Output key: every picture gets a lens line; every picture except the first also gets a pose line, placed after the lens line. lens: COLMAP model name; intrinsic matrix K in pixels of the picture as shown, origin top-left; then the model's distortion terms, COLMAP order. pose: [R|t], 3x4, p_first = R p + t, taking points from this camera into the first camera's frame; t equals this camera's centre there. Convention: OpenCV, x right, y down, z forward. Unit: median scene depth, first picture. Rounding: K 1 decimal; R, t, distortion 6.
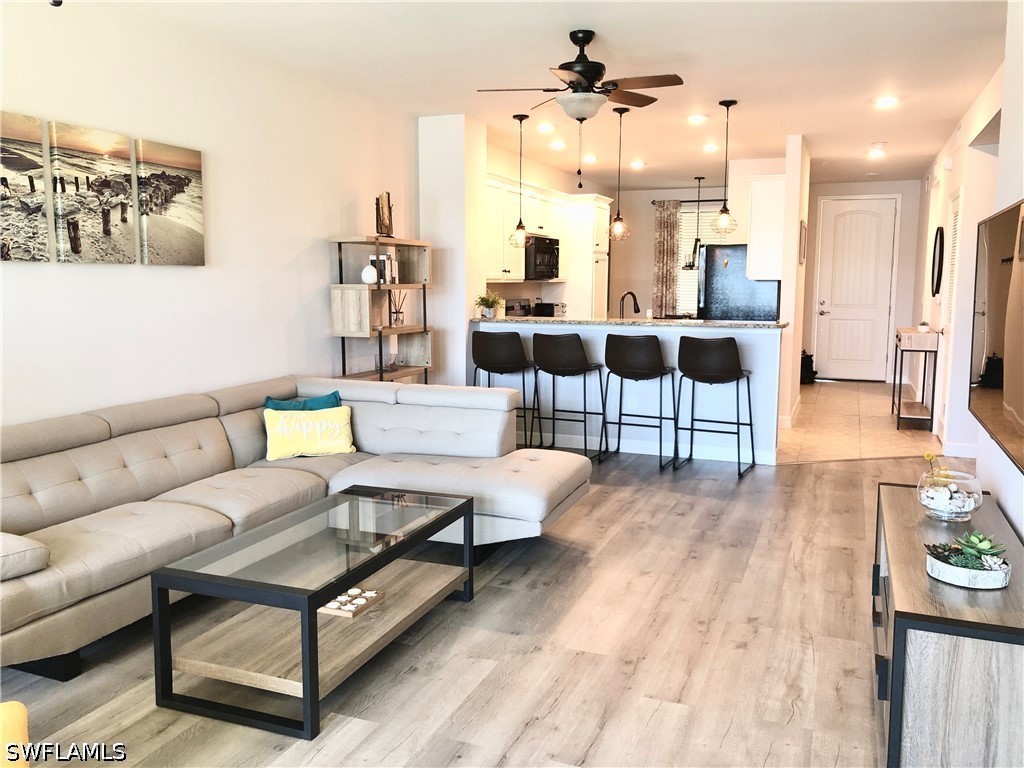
lens RADIAL K [[833.0, 0, 512.6], [0, 833.0, 385.6], [0, 0, 1]] dist [-0.004666, -0.003071]
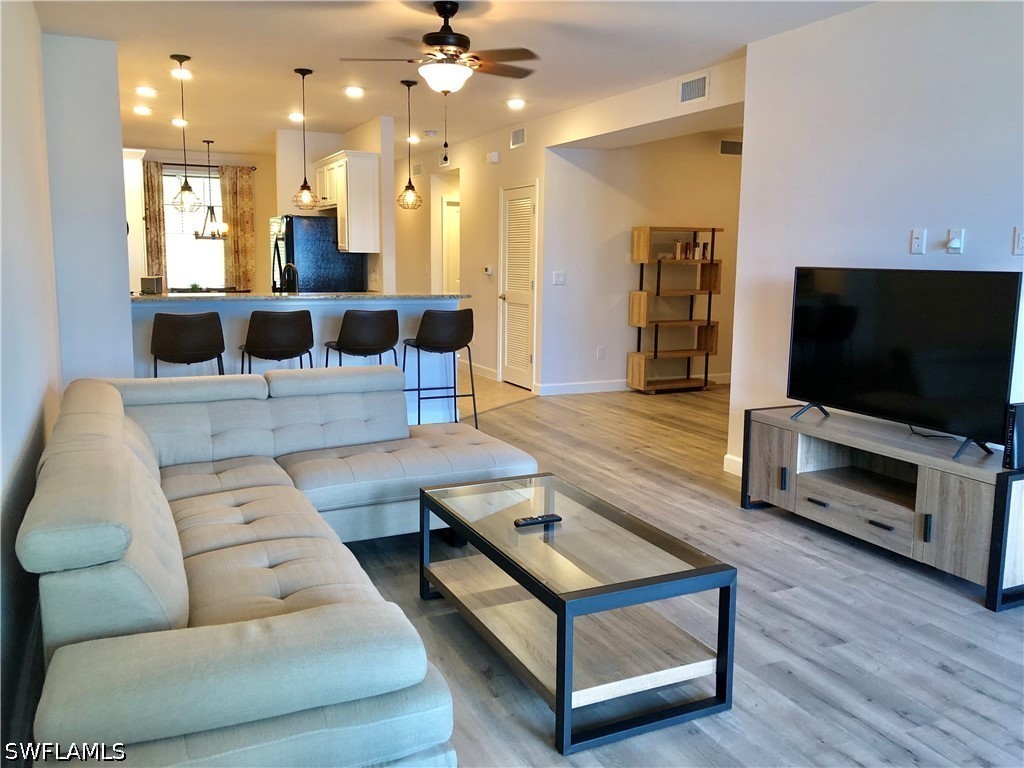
lens RADIAL K [[841.3, 0, 513.0], [0, 841.3, 377.6], [0, 0, 1]] dist [0.018669, 0.006392]
pose [[0.677761, -0.106682, 0.727502, -0.640679], [0.087903, 0.994079, 0.063880, -0.039475], [-0.730009, 0.020654, 0.683125, 0.266716]]
